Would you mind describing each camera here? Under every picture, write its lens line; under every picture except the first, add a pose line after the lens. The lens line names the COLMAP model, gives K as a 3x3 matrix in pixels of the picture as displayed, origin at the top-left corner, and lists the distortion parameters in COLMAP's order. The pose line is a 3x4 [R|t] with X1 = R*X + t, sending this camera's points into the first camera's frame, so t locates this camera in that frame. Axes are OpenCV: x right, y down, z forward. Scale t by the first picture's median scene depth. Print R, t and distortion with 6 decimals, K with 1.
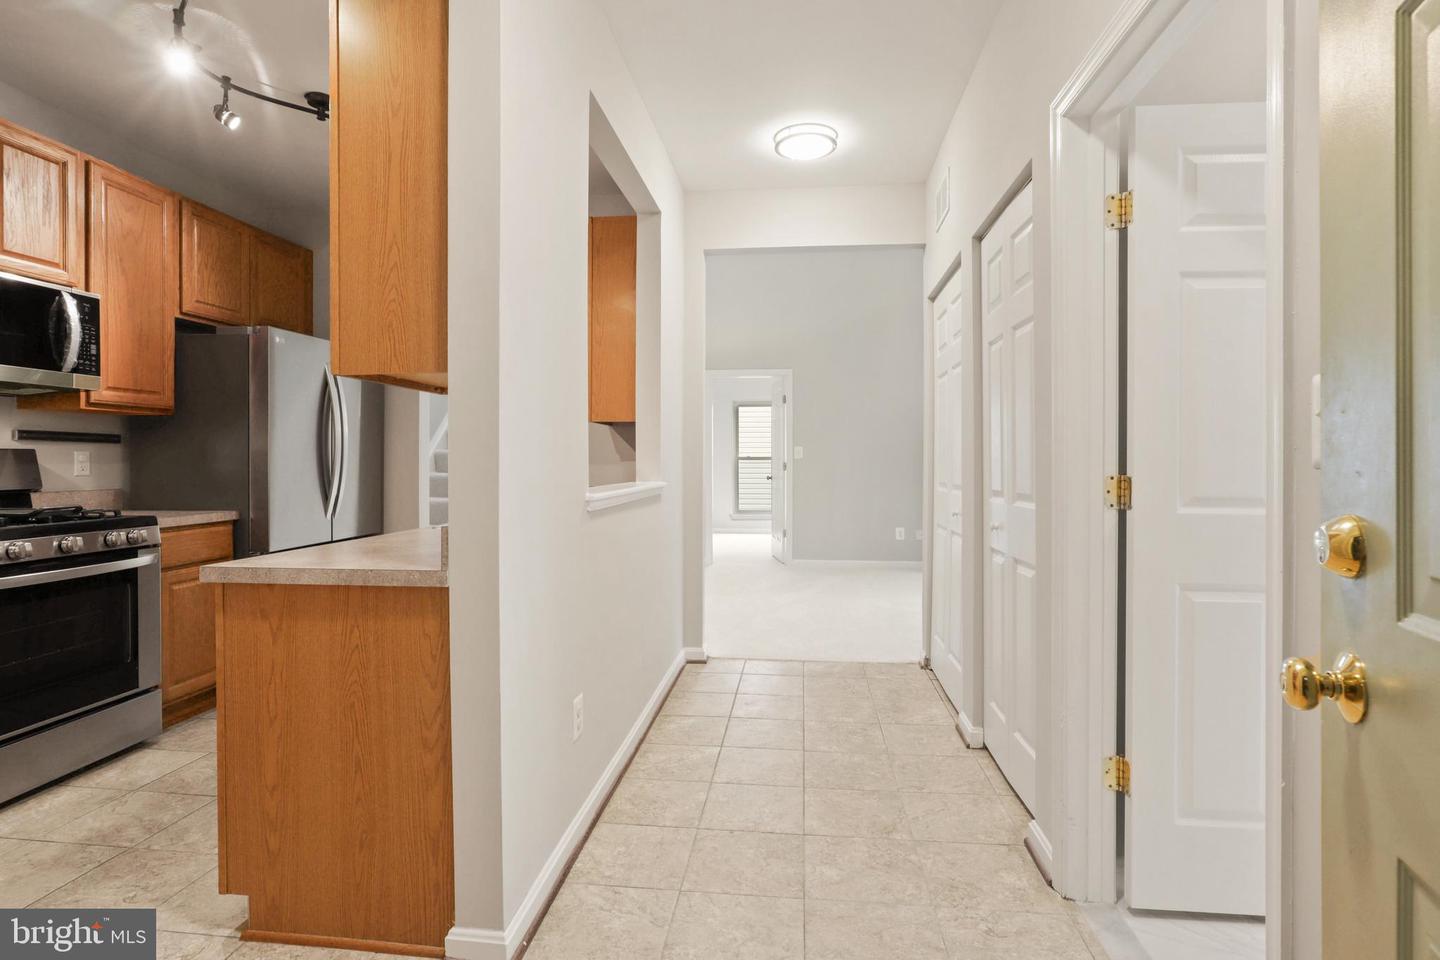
lens RADIAL K [[716.0, 0, 702.1], [0, 716.0, 467.9], [0, 0, 1]] dist [-0.000993, 0.000177]
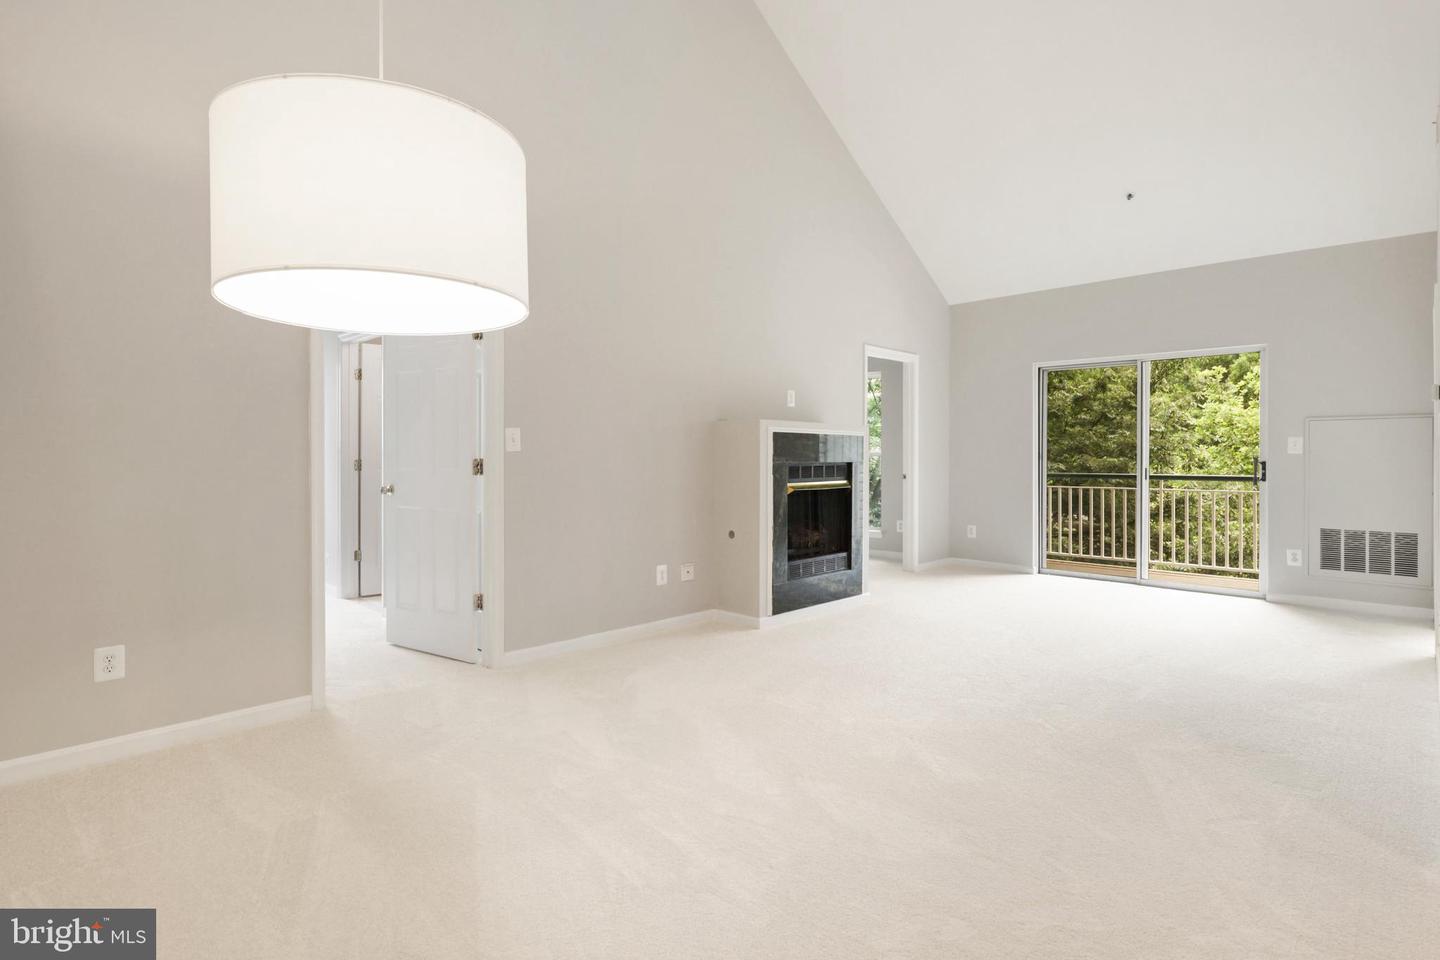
lens RADIAL K [[718.3, 0, 714.8], [0, 718.3, 460.6], [0, 0, 1]] dist [-0.024940, 0.013539]
pose [[0.593246, -0.006032, 0.804999, -0.459511], [0.006786, 0.999974, 0.002493, -0.015410], [-0.804993, 0.003984, 0.593272, 1.437430]]
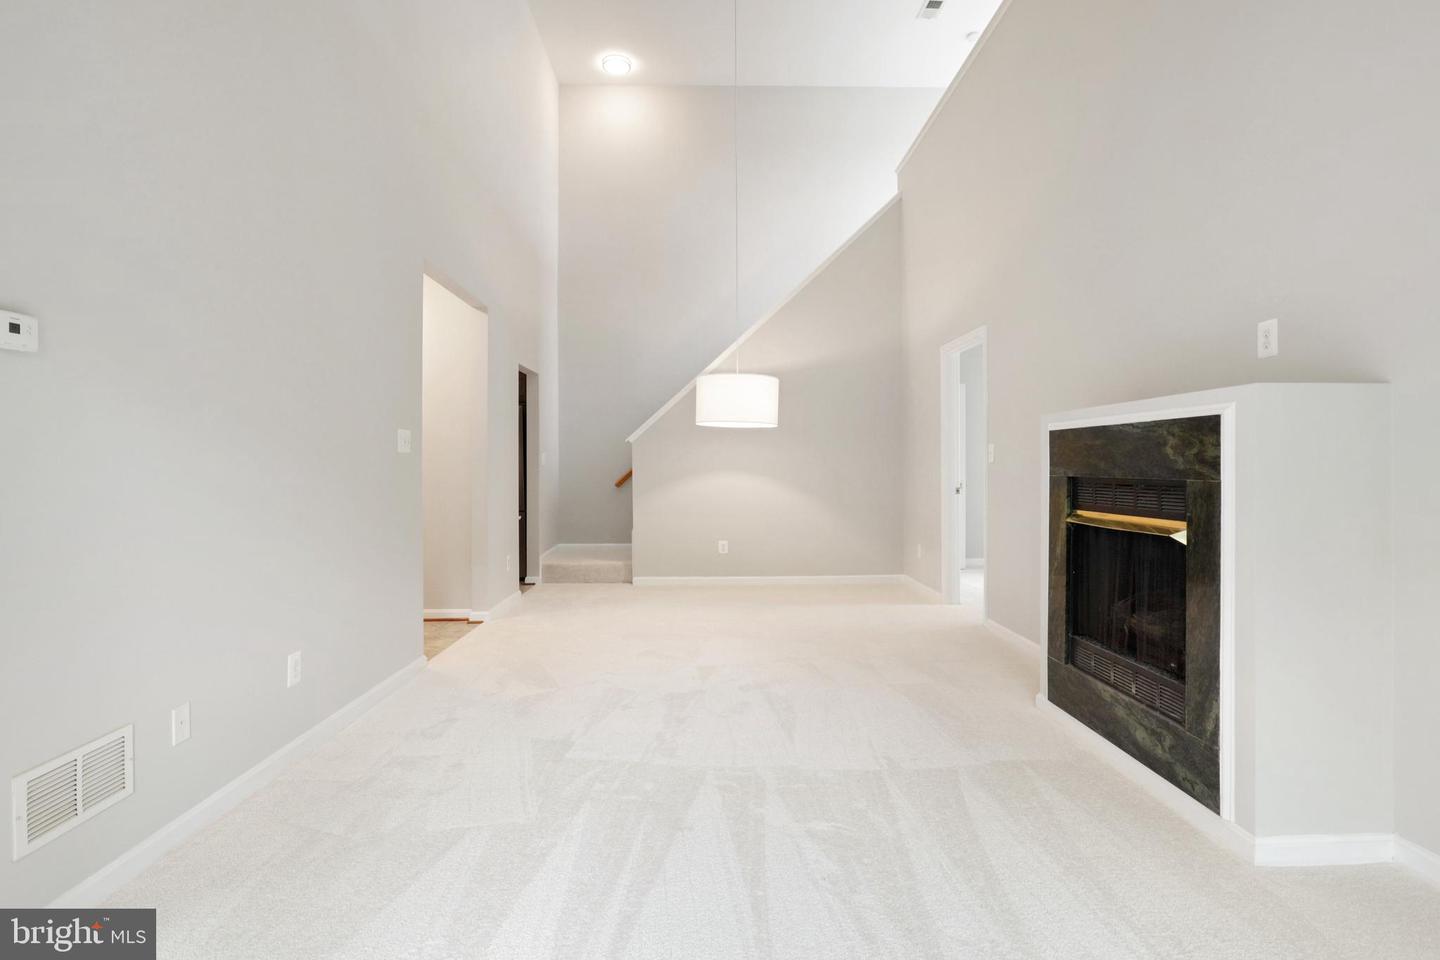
lens RADIAL K [[728.4, 0, 720.4], [0, 728.4, 471.6], [0, 0, 1]] dist [-0.001095, 0.000285]
pose [[0.169553, 0.004863, -0.985509, 1.796973], [-0.004398, 0.999982, 0.004177, -0.014726], [0.985511, 0.003626, 0.169571, 1.597607]]
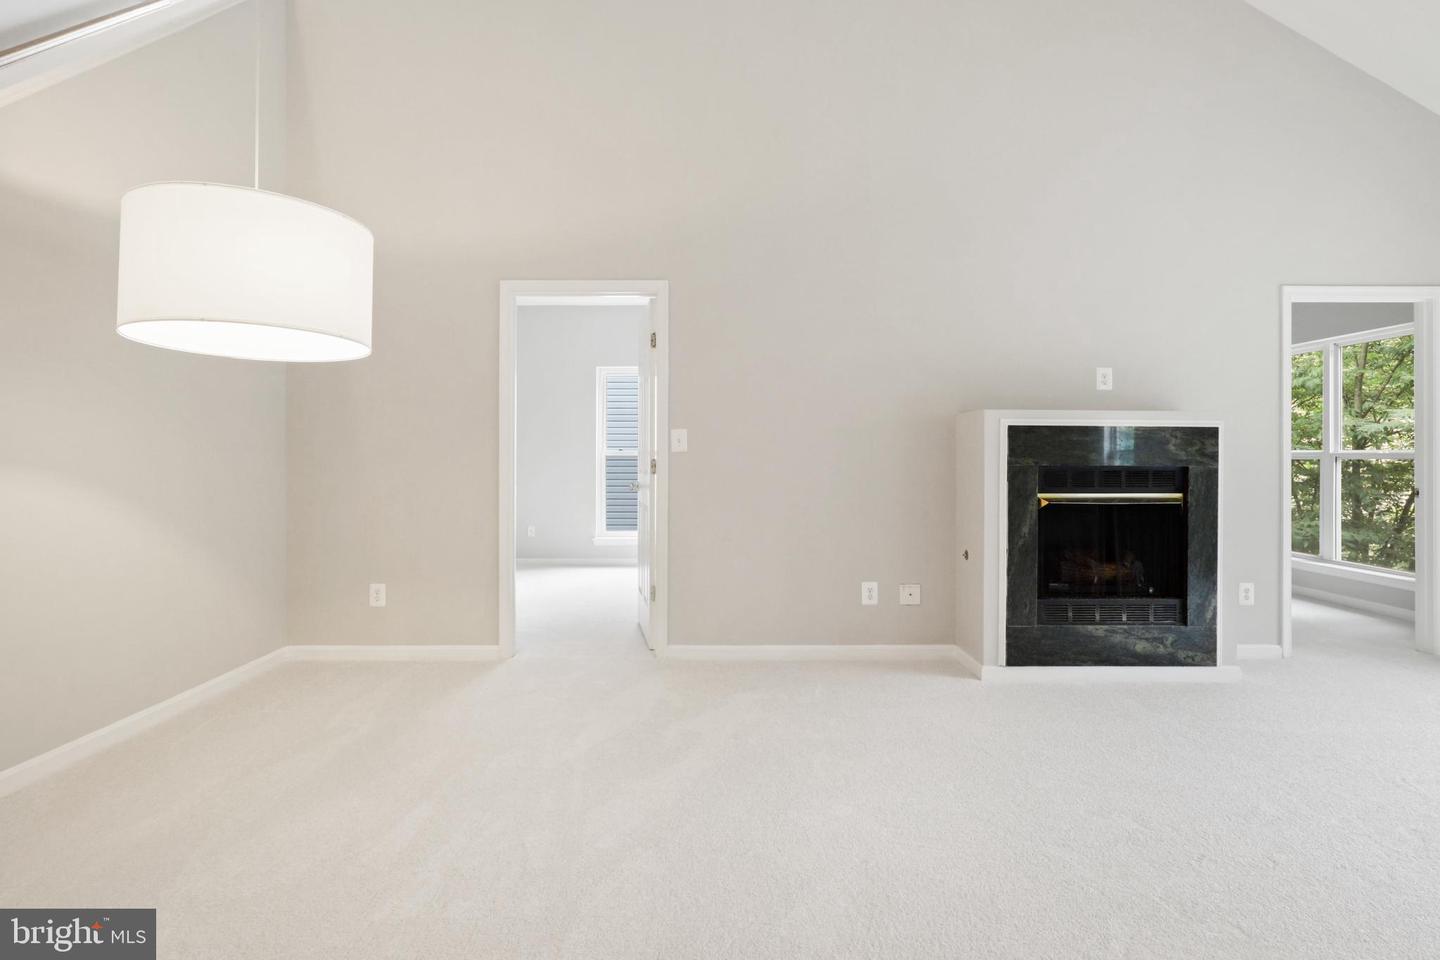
lens RADIAL K [[727.7, 0, 716.6], [0, 727.7, 449.8], [0, 0, 1]] dist [-0.007518, 0.000075]
pose [[0.987692, 0.002847, 0.156385, 0.190423], [-0.000221, 0.999859, -0.016807, -0.011804], [-0.156411, 0.016566, 0.987553, 1.151051]]
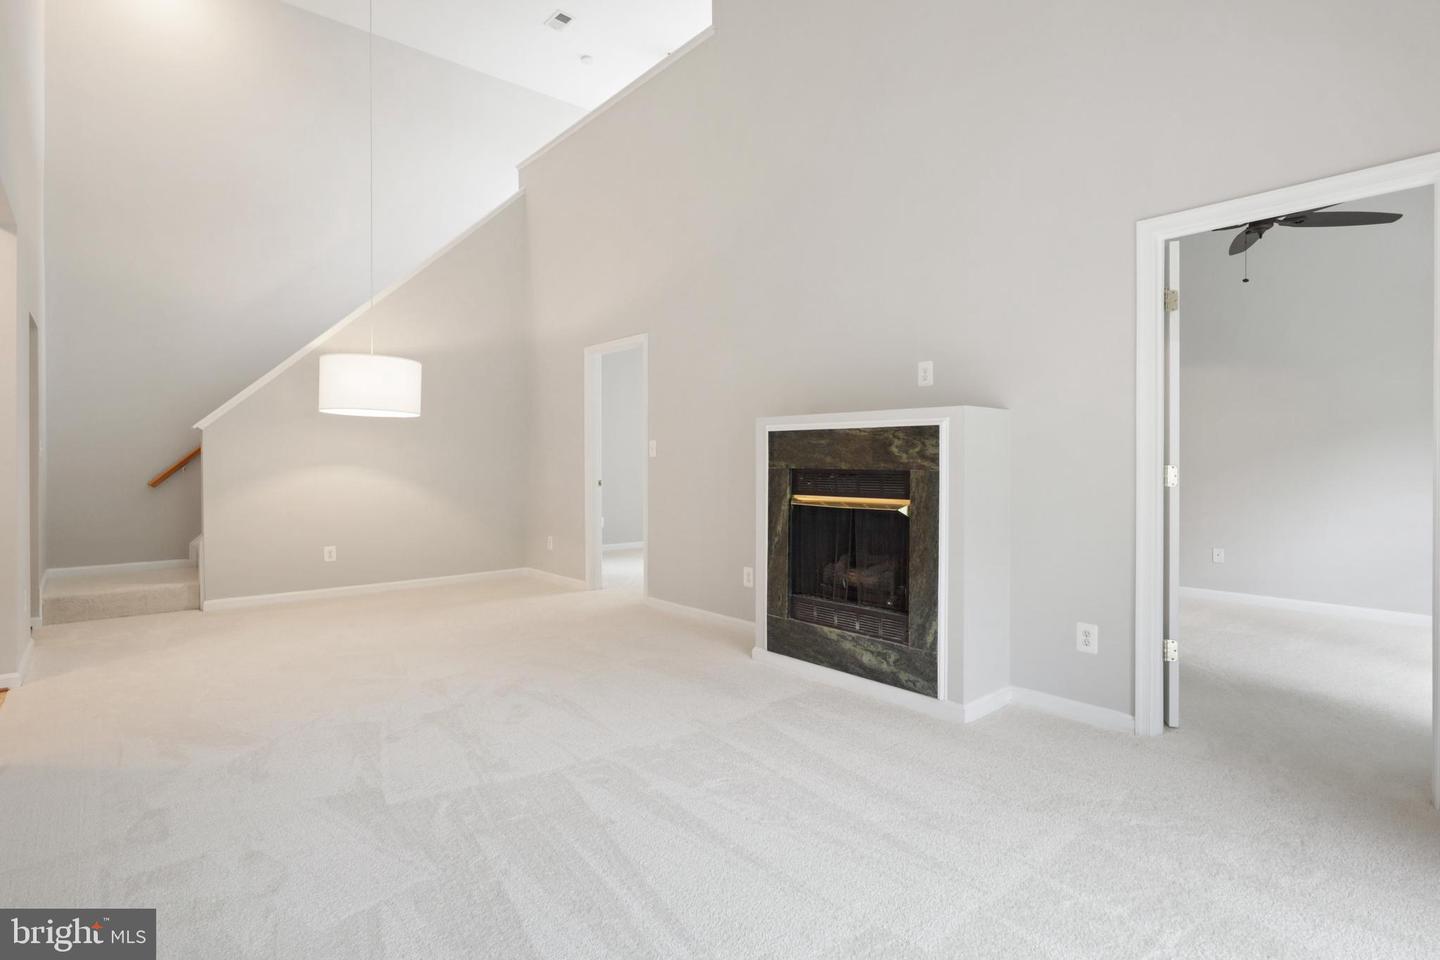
lens RADIAL K [[733.7, 0, 724.6], [0, 733.7, 462.8], [0, 0, 1]] dist [-0.040544, 0.036523]
pose [[0.756106, 0.000583, -0.654448, 1.634118], [-0.003243, 0.999991, -0.002856, -0.011673], [0.654441, 0.004282, 0.756101, 1.209677]]
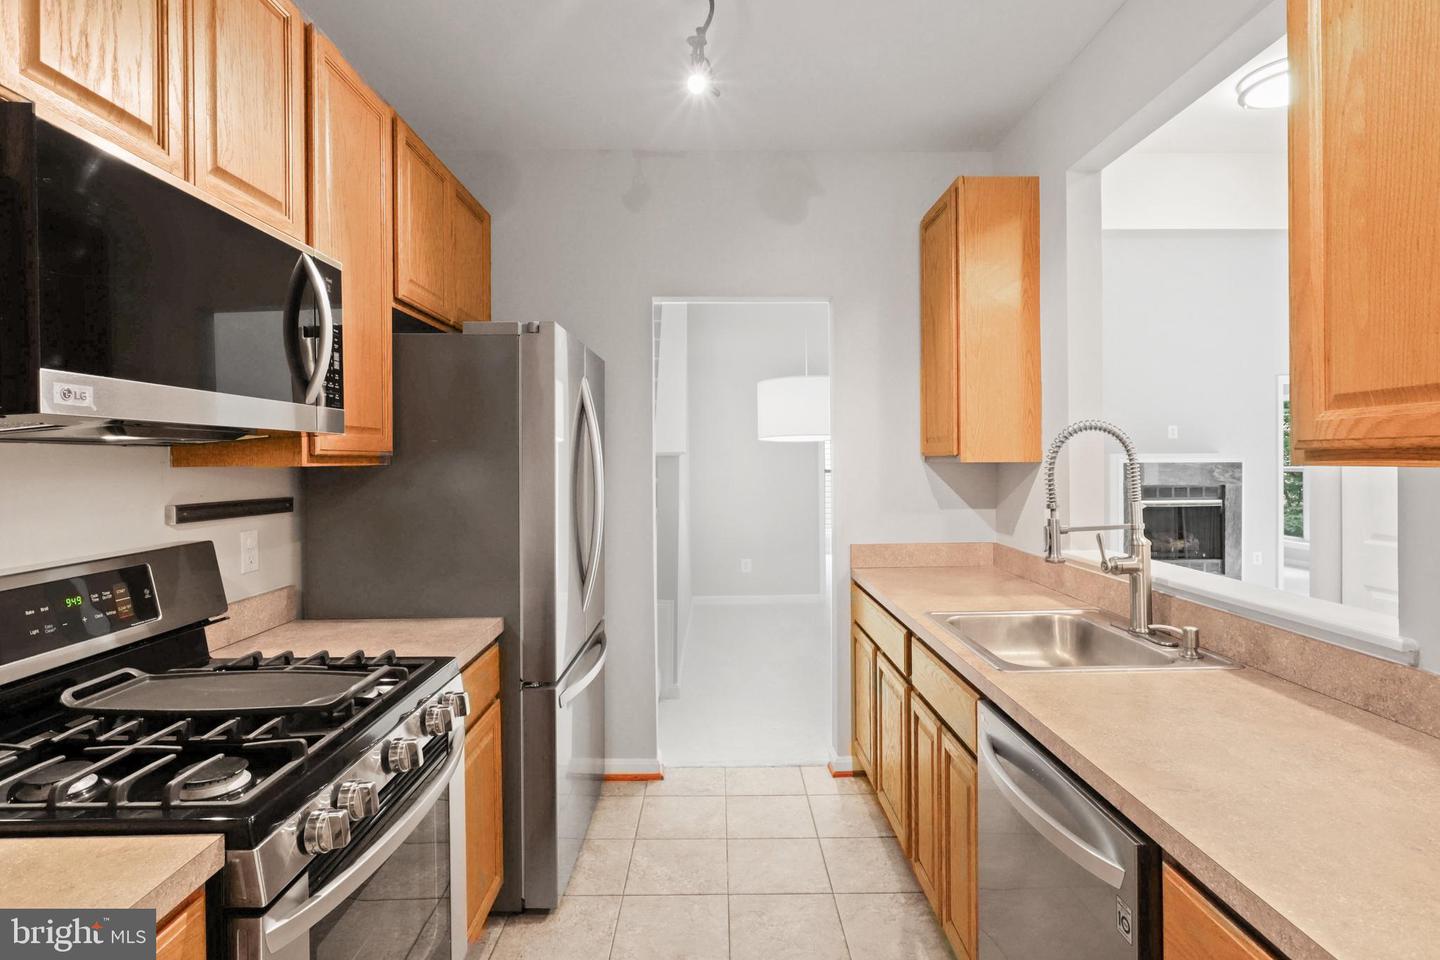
lens RADIAL K [[718.3, 0, 714.8], [0, 718.3, 460.6], [0, 0, 1]] dist [-0.024940, 0.013539]
pose [[0.988273, -0.010939, 0.152307, -0.629227], [0.011987, 0.999910, -0.005962, -0.079599], [-0.152228, 0.007718, 0.988315, 0.396886]]
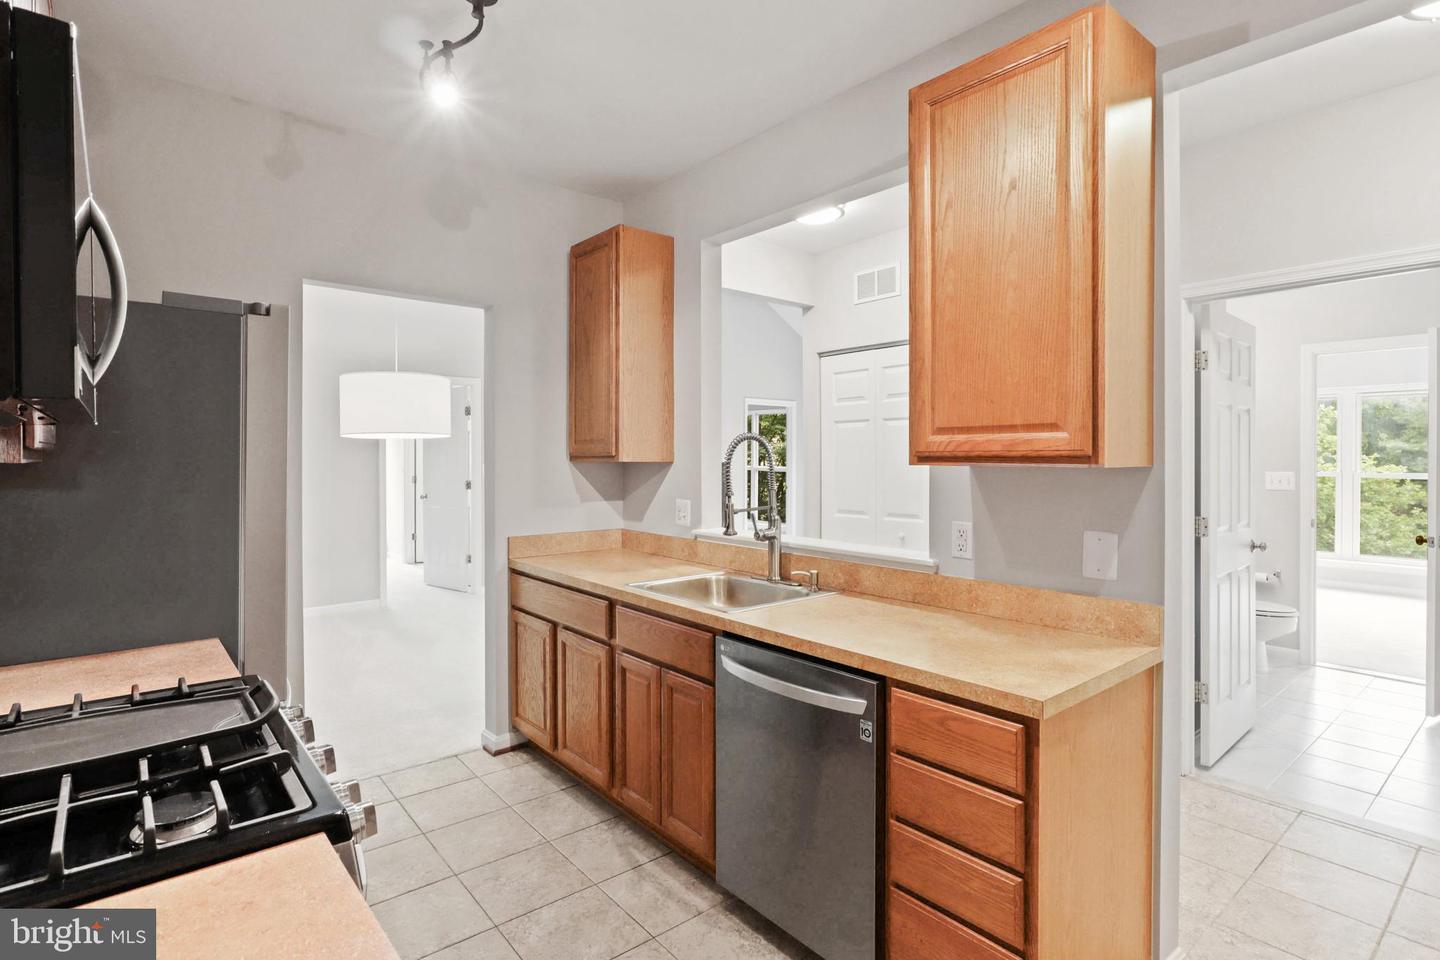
lens RADIAL K [[718.3, 0, 714.8], [0, 718.3, 460.6], [0, 0, 1]] dist [-0.024940, 0.013539]
pose [[0.670908, -0.004737, 0.741525, -0.864569], [0.005296, 0.999985, 0.001596, -0.081644], [-0.741522, 0.002856, 0.670923, 0.402490]]
